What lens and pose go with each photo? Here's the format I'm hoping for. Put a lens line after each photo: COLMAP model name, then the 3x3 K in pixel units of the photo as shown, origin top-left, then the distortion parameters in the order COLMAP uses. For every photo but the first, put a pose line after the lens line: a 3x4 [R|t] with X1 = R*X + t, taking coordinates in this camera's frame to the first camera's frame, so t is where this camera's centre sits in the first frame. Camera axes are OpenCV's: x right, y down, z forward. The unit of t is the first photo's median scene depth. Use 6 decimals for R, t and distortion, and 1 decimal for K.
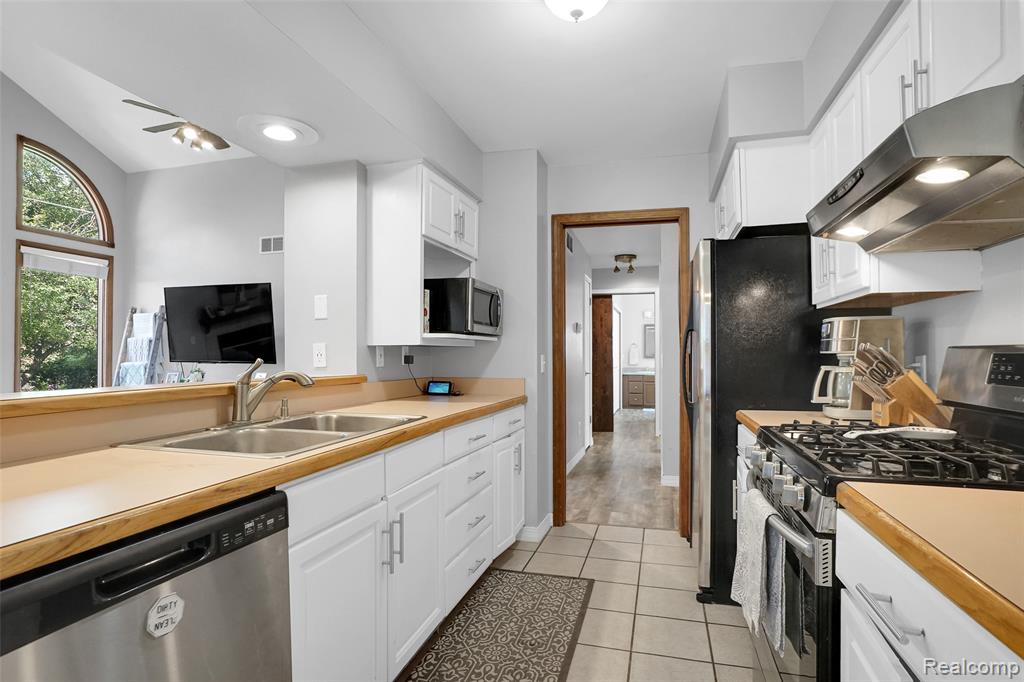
lens RADIAL K [[537.6, 0, 537.0], [0, 537.6, 337.2], [0, 0, 1]] dist [-0.034983, 0.020325]
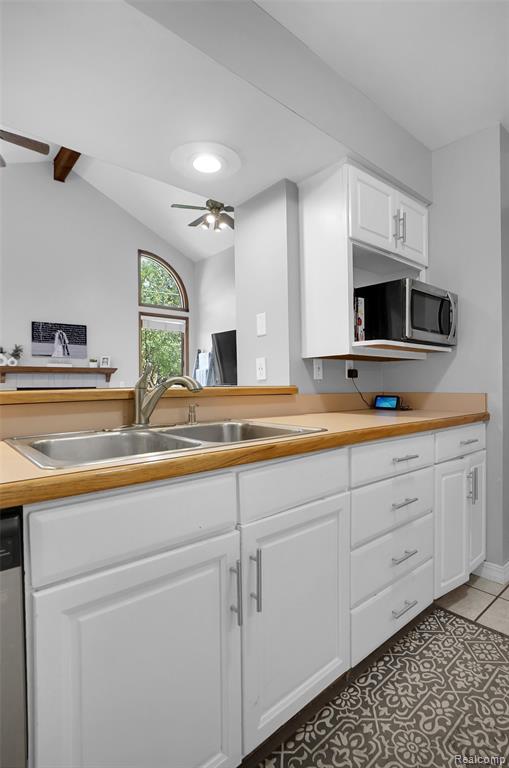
lens RADIAL K [[382.9, 0, 263.3], [0, 382.9, 388.7], [0, 0, 1]] dist [-0.043183, 0.024450]
pose [[0.811838, -0.007966, -0.583829, 0.050683], [0.031776, 0.999028, 0.030555, 0.048390], [0.583018, -0.043357, 0.811302, 0.355247]]
